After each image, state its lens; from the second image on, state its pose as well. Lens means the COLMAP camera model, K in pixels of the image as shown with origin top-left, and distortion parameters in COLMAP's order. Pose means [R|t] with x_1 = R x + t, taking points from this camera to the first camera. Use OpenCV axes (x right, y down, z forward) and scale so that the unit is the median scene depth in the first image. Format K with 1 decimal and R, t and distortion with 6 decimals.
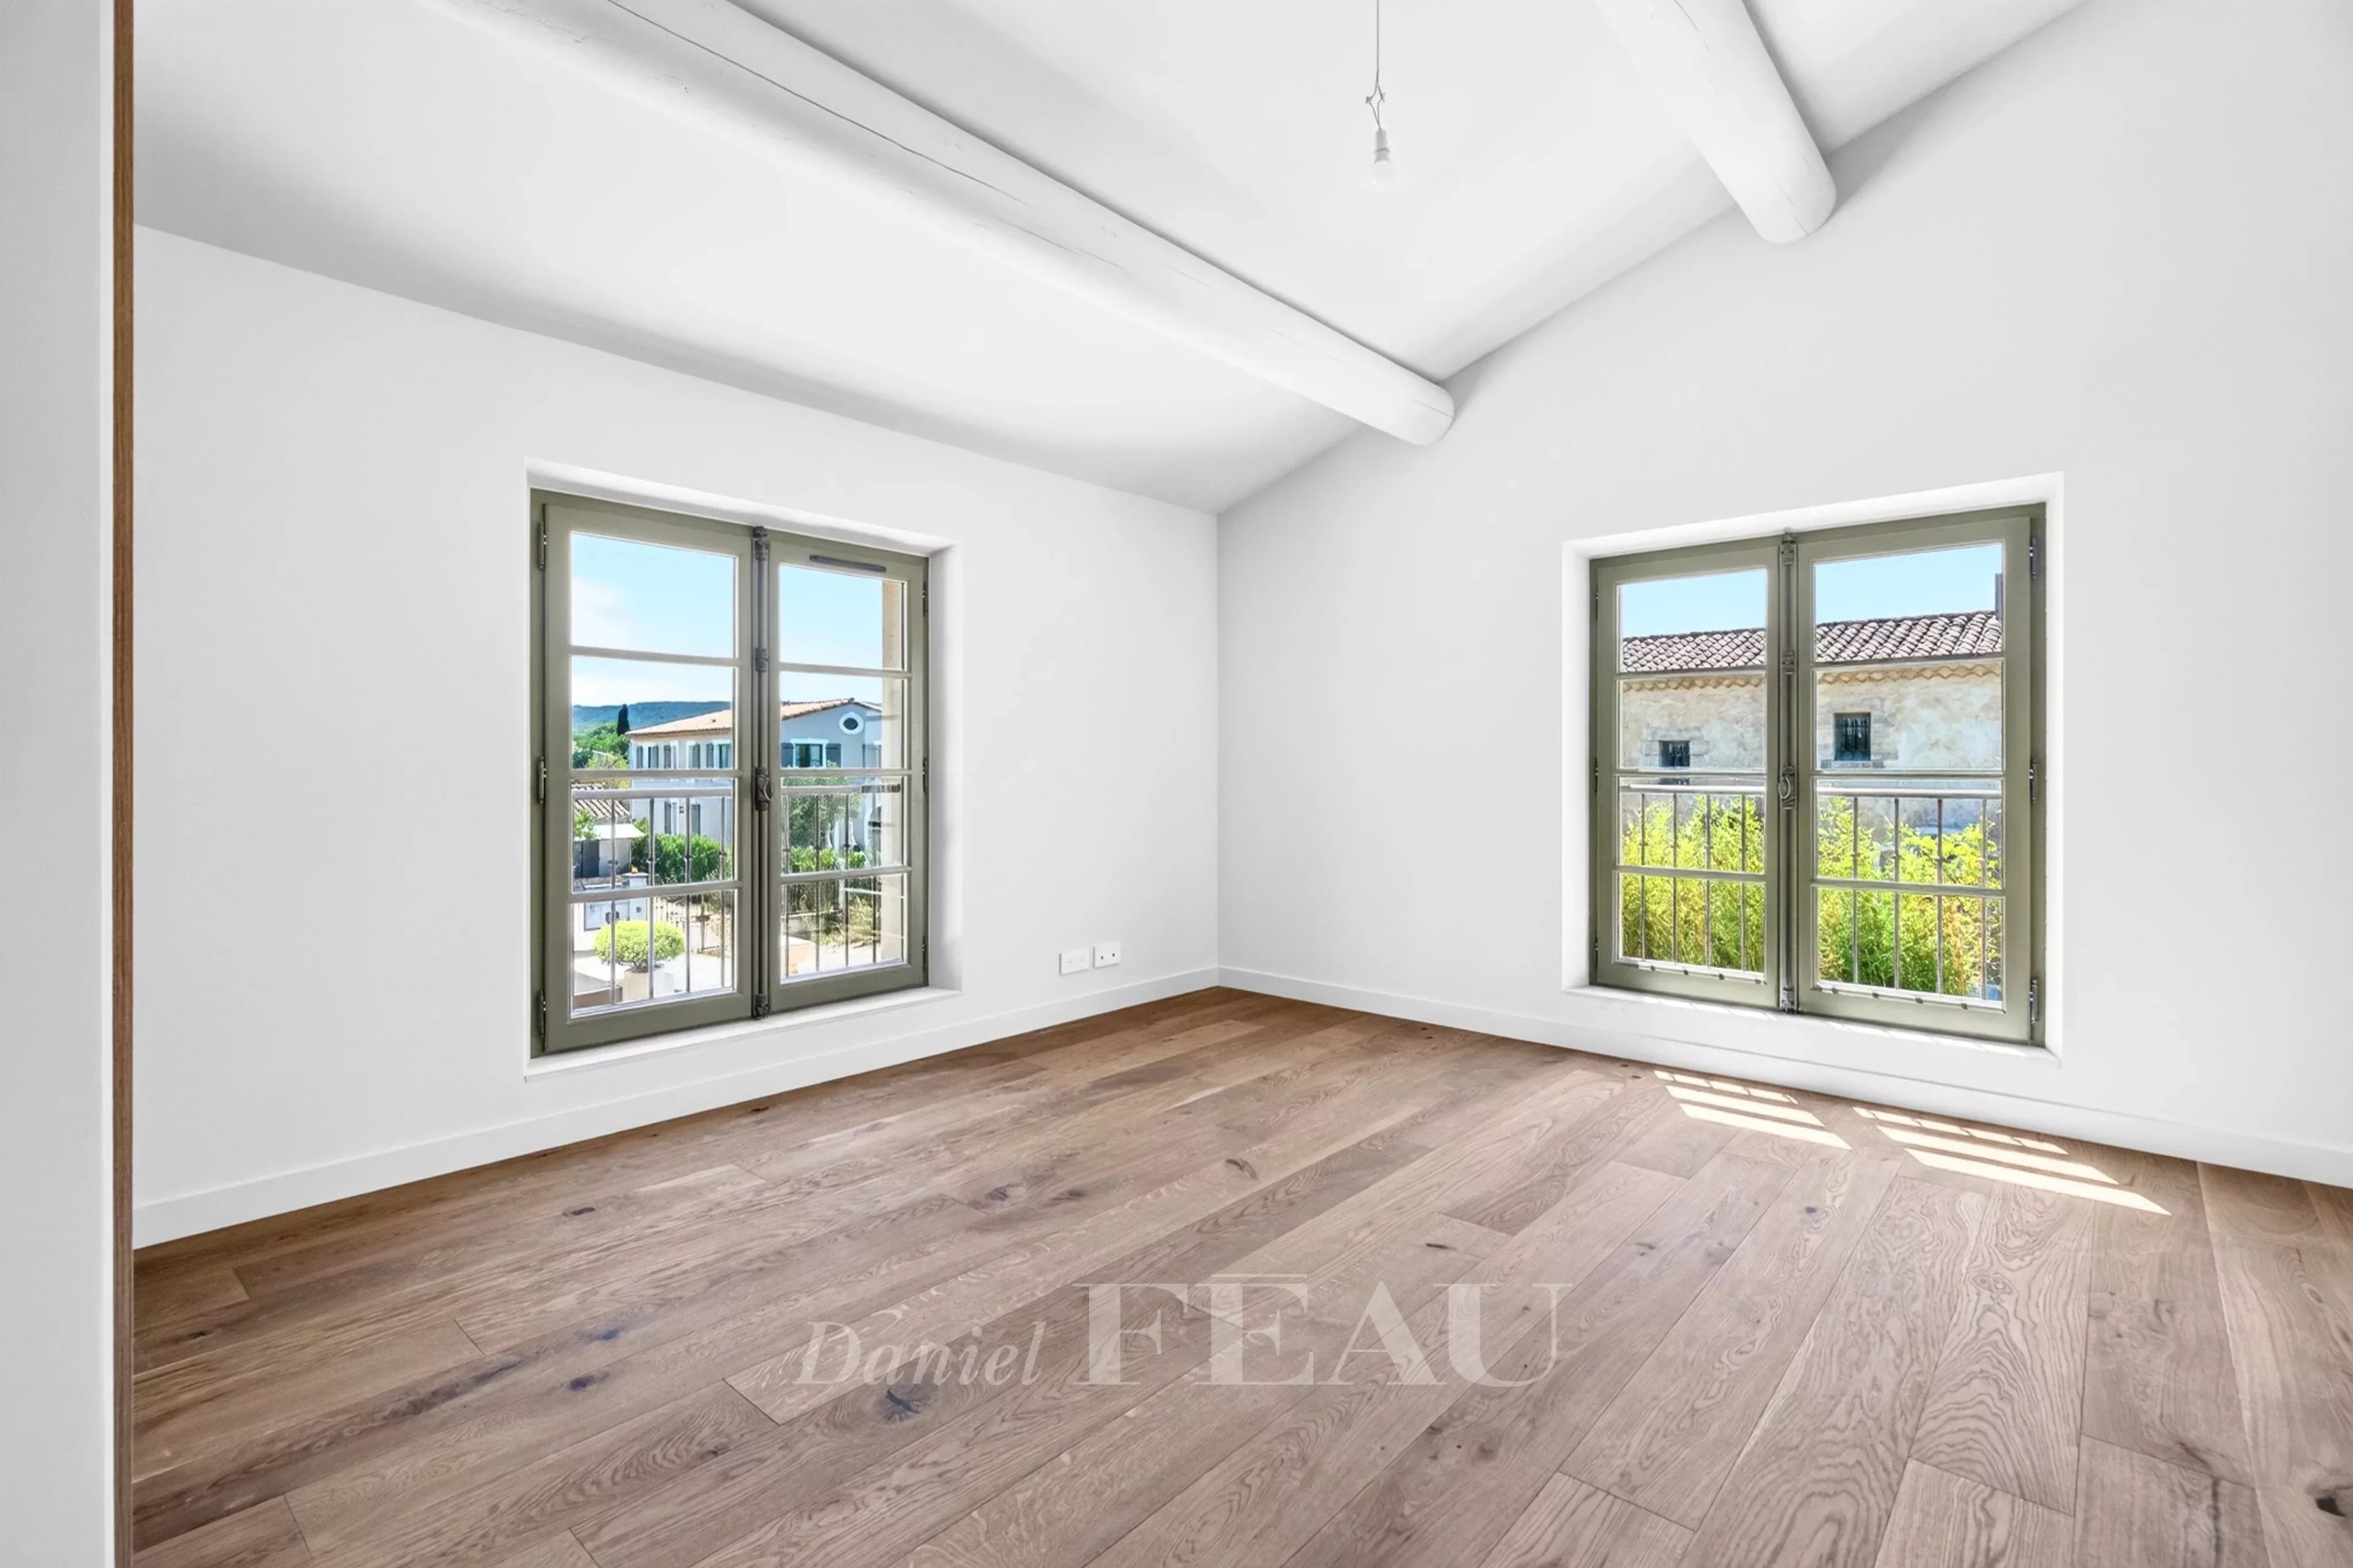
lens RADIAL K [[1072.6, 0, 1176.5], [0, 1072.6, 784.0], [0, 0, 1]] dist [0.000797, 0.000035]
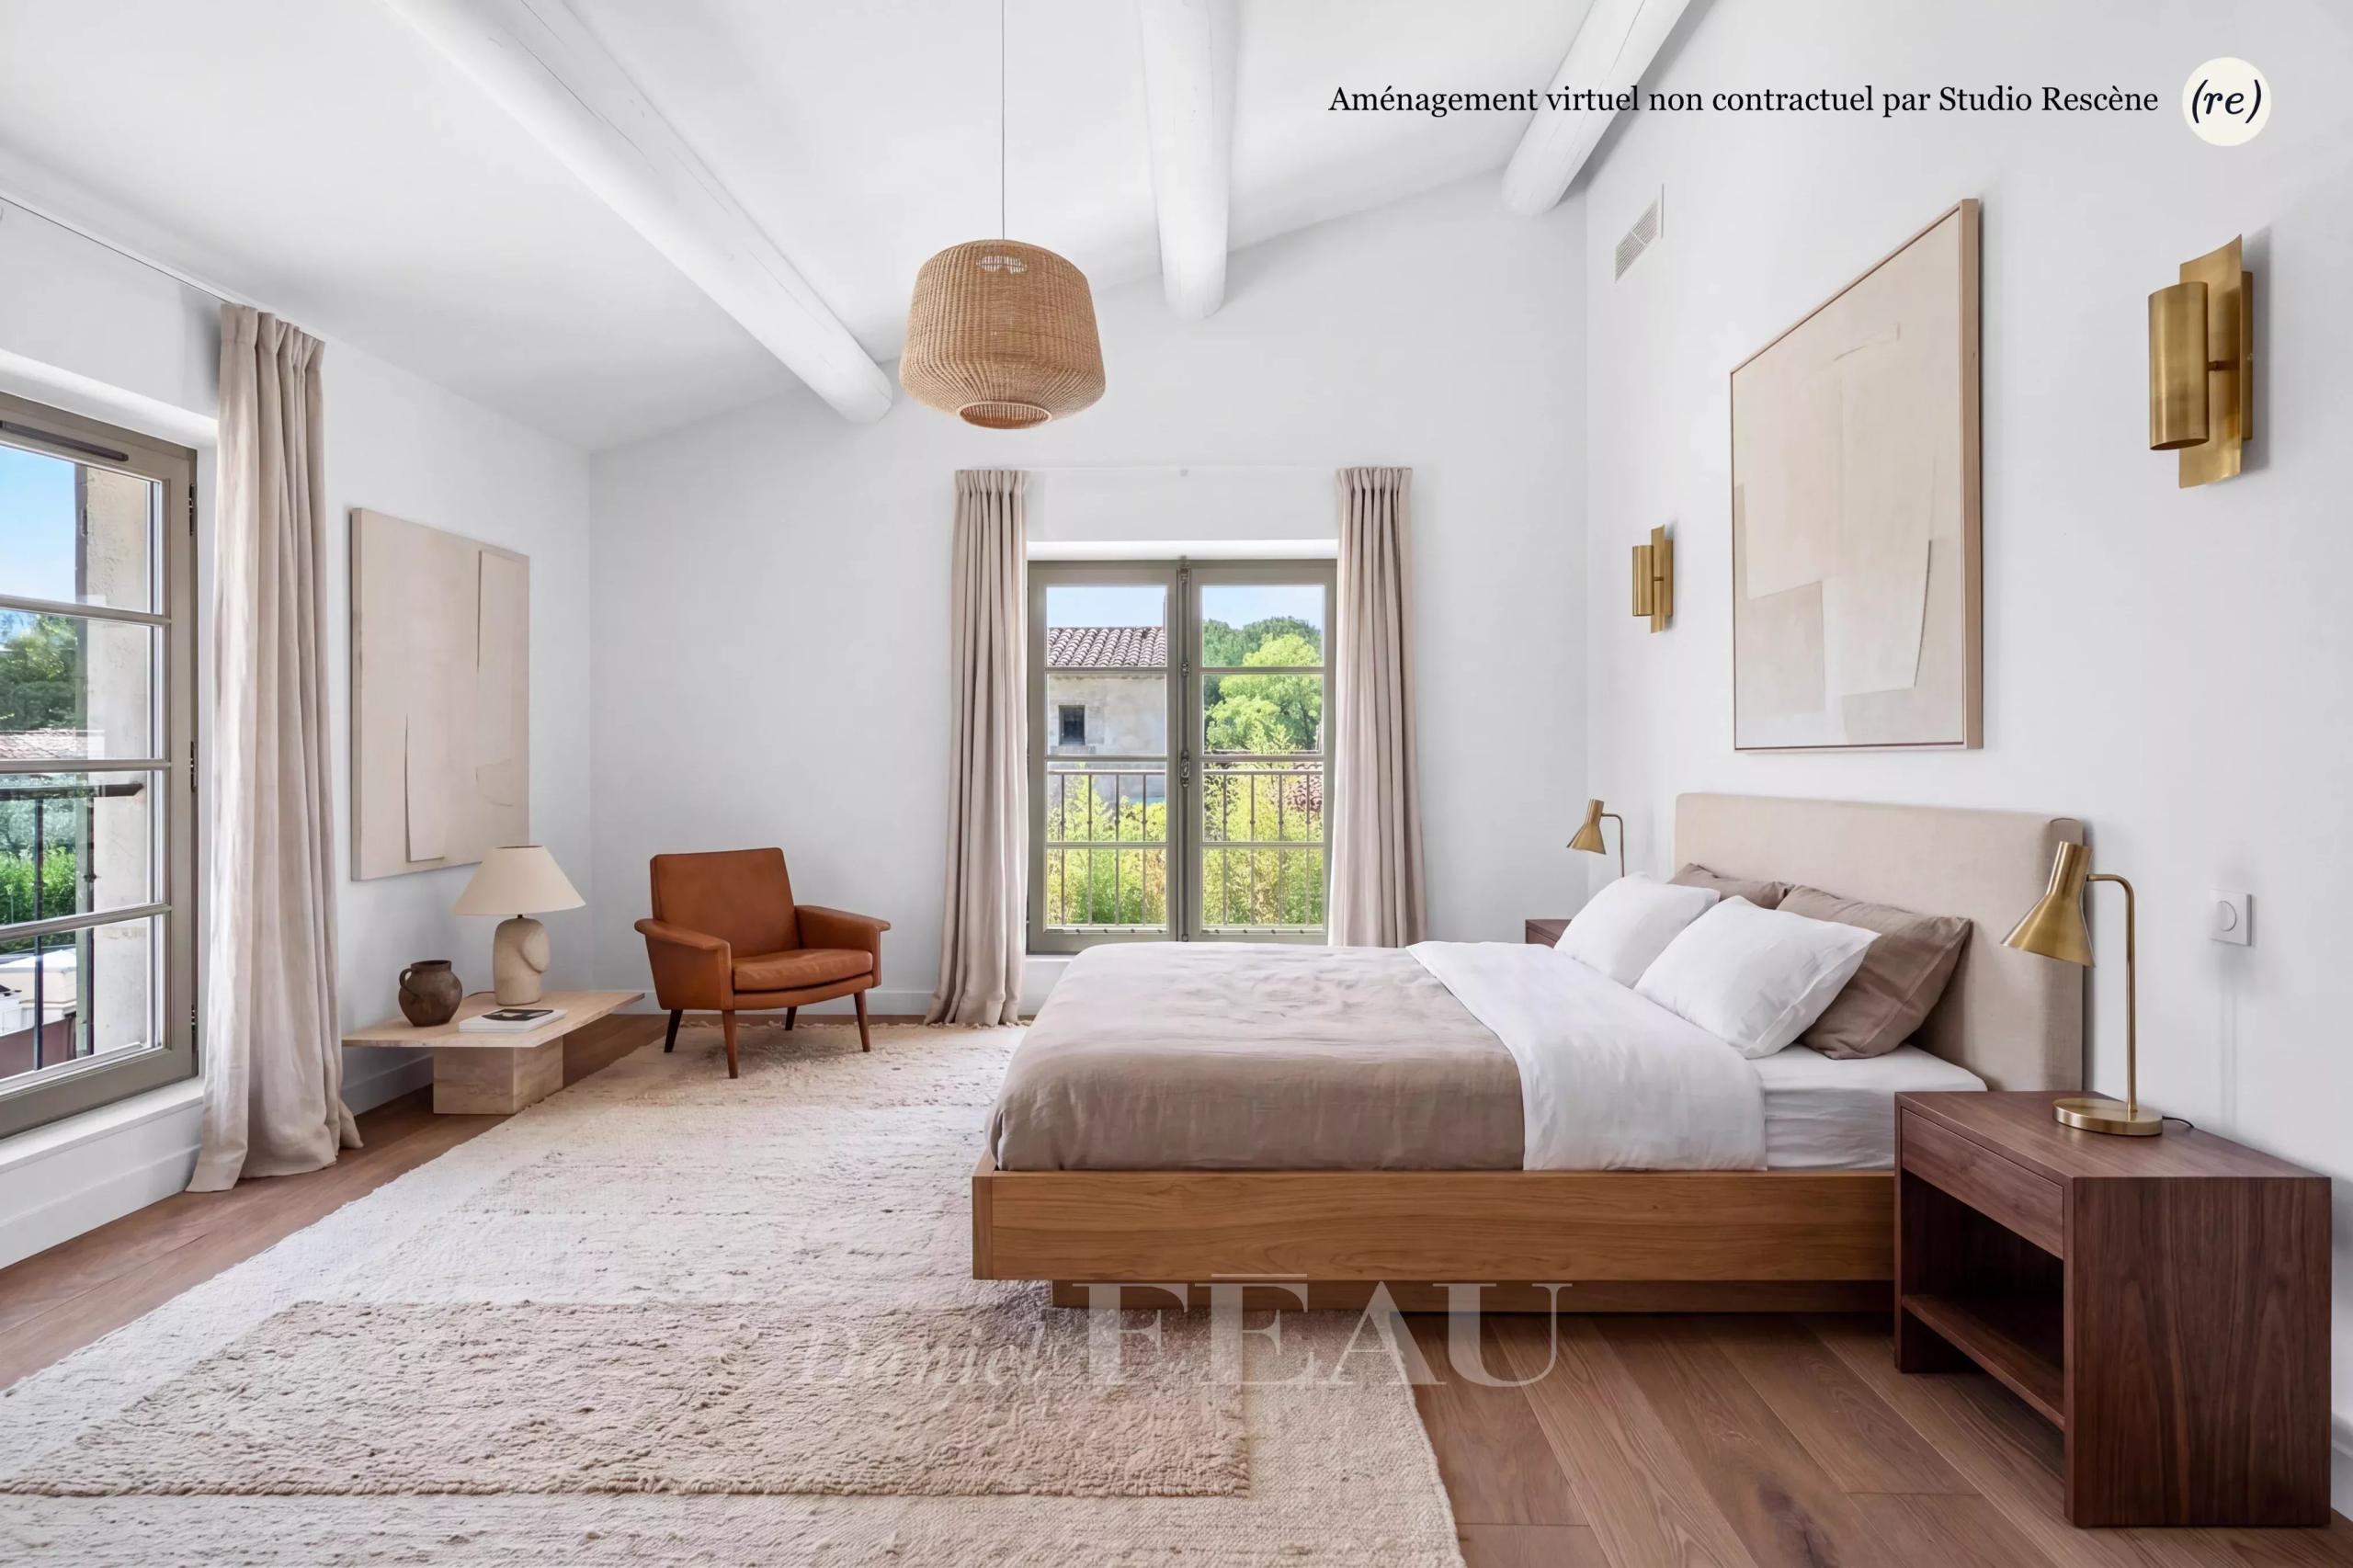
lens RADIAL K [[1071.7, 0, 1169.7], [0, 1071.7, 806.7], [0, 0, 1]] dist [0.000650, -0.000001]
pose [[0.757694, -0.039368, 0.651422, -0.212879], [0.015992, 0.998999, 0.041774, -0.004226], [-0.652414, -0.021234, 0.757565, 0.078151]]
